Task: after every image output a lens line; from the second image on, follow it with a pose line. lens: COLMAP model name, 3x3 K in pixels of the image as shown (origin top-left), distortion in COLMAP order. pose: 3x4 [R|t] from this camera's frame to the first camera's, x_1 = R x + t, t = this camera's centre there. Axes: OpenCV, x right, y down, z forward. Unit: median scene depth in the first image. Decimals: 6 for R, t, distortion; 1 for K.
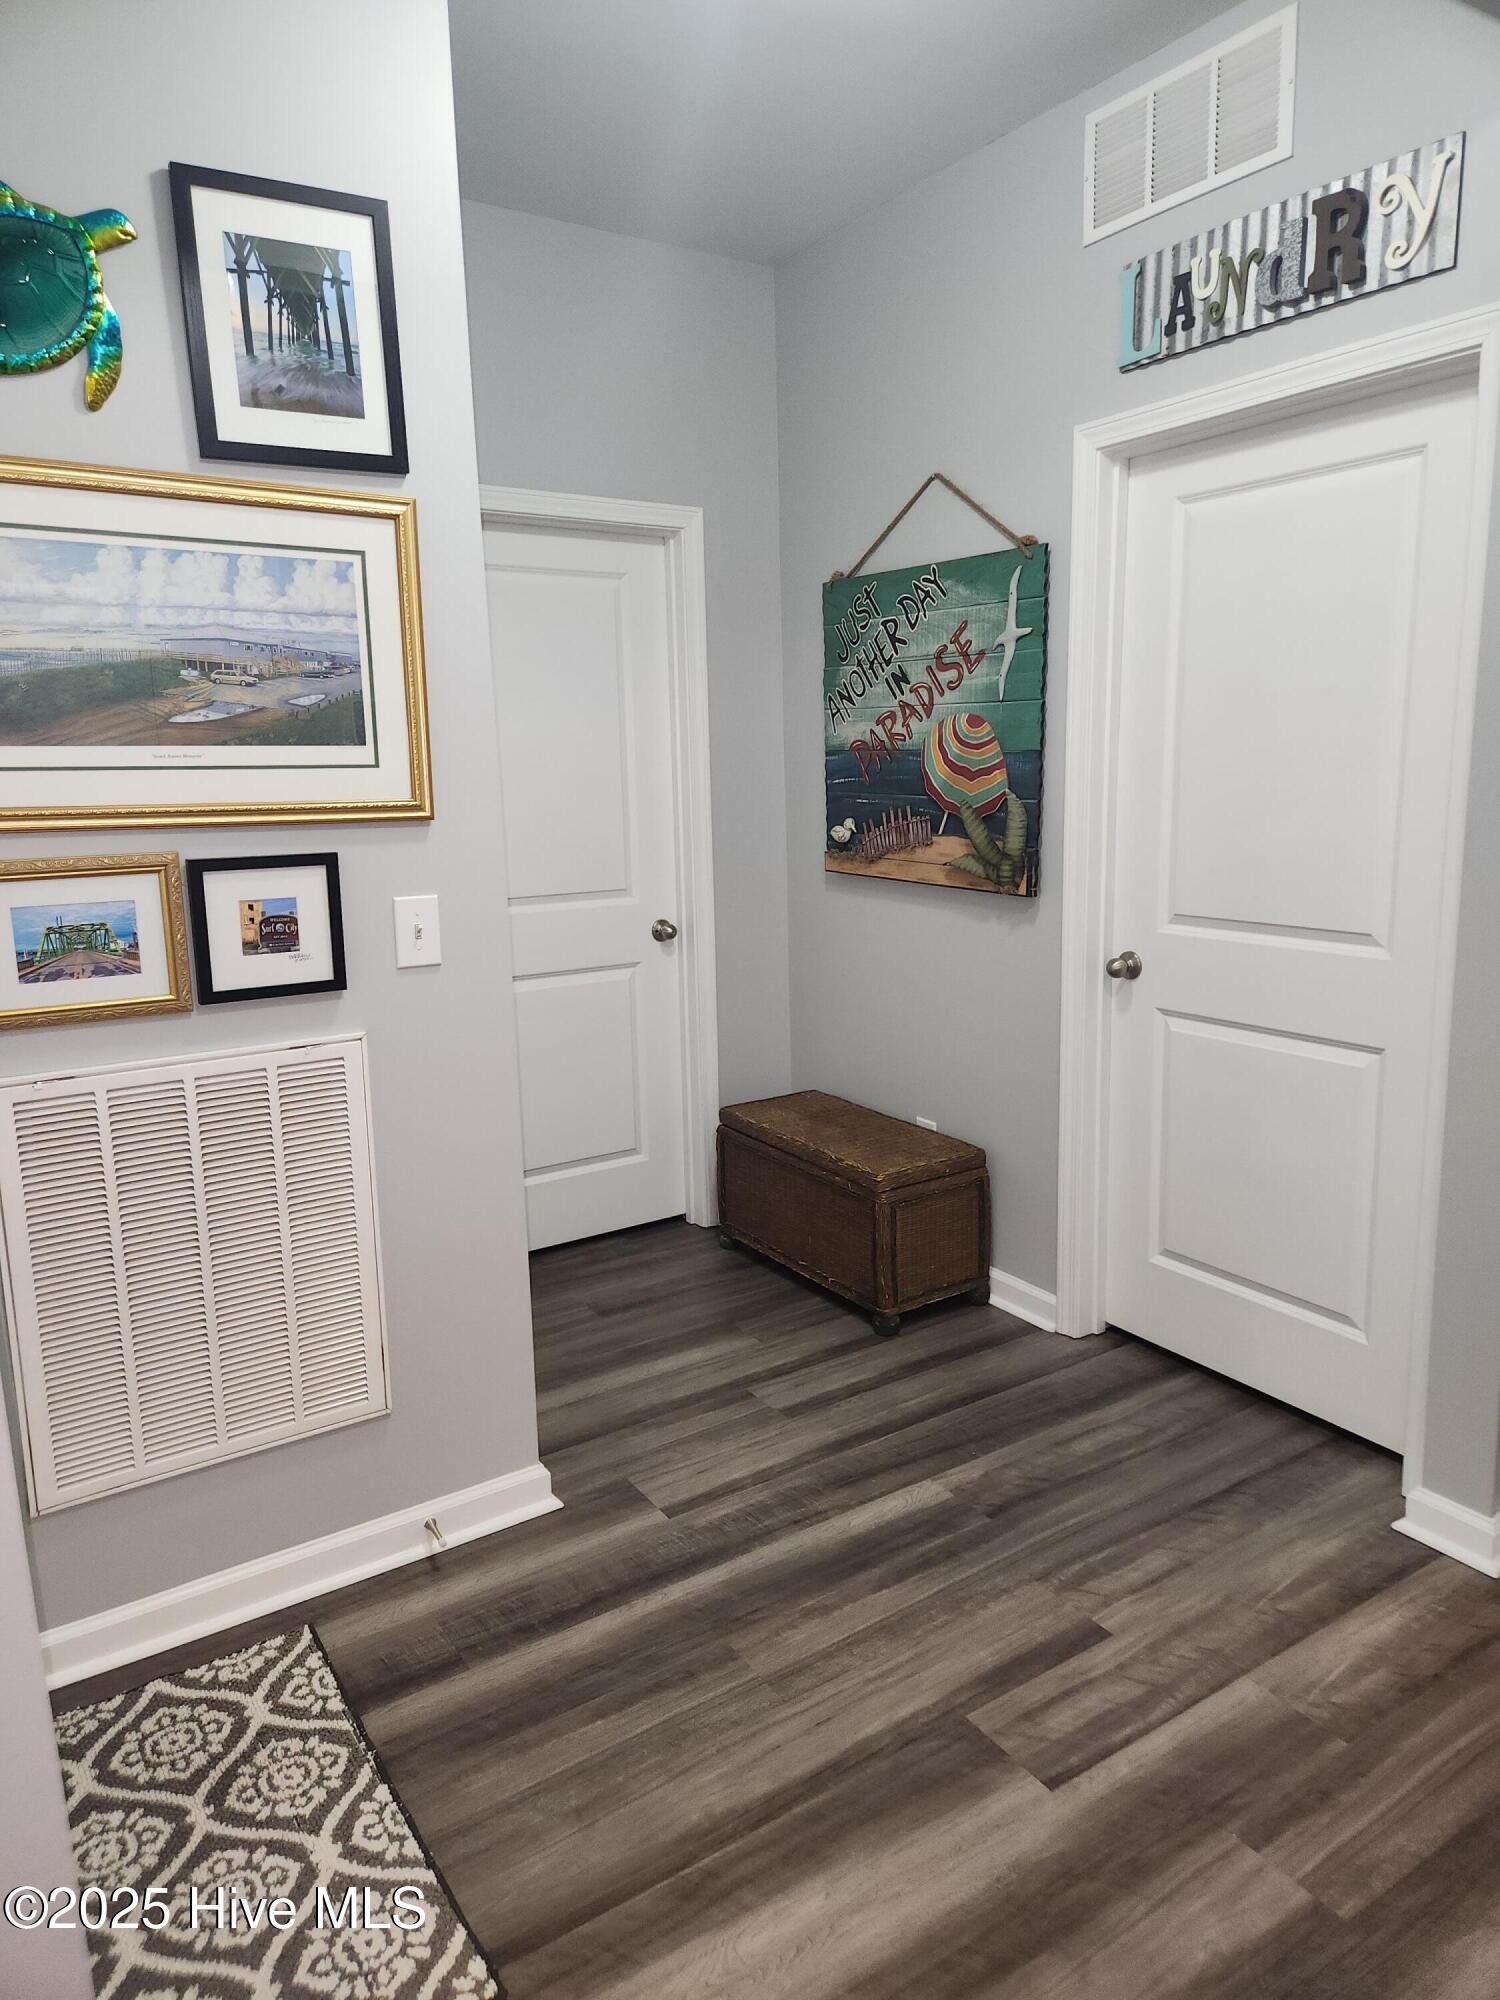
lens RADIAL K [[1346.3, 0, 749.9], [0, 1346.3, 998.2], [0, 0, 1]] dist [0.065765, -0.023987]
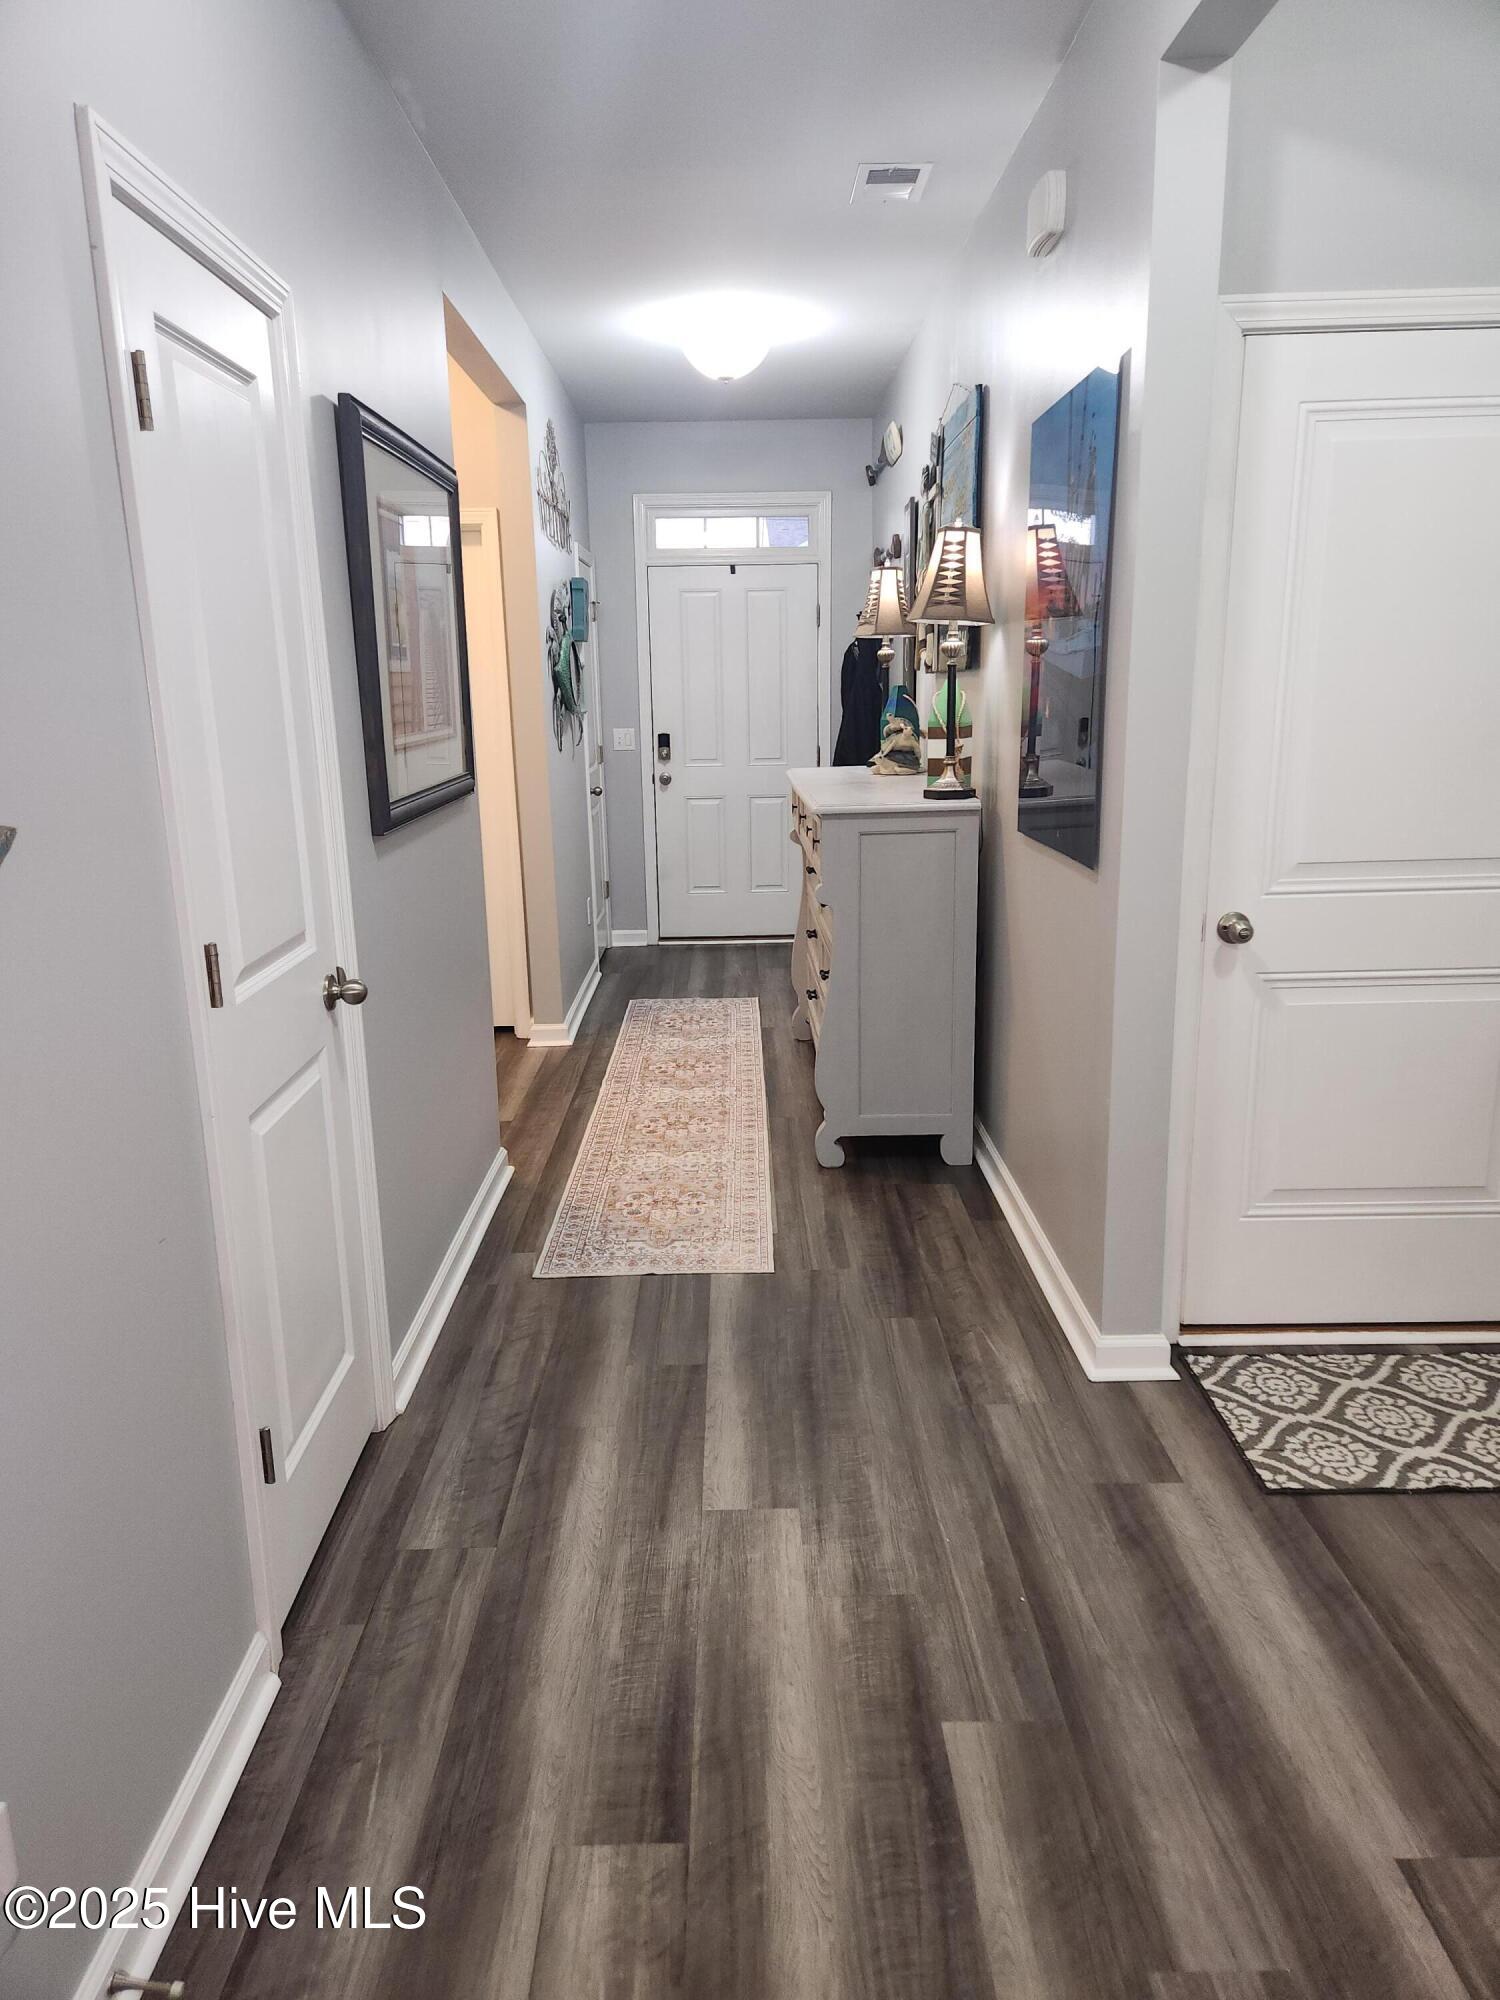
lens RADIAL K [[1346.3, 0, 750.3], [0, 1346.3, 1001.4], [0, 0, 1]] dist [0.065765, -0.023987]
pose [[-0.539994, 0.222672, -0.811680, 1.080970], [-0.121970, 0.933487, 0.337232, -0.194433], [0.832784, 0.281103, -0.476918, 0.958676]]
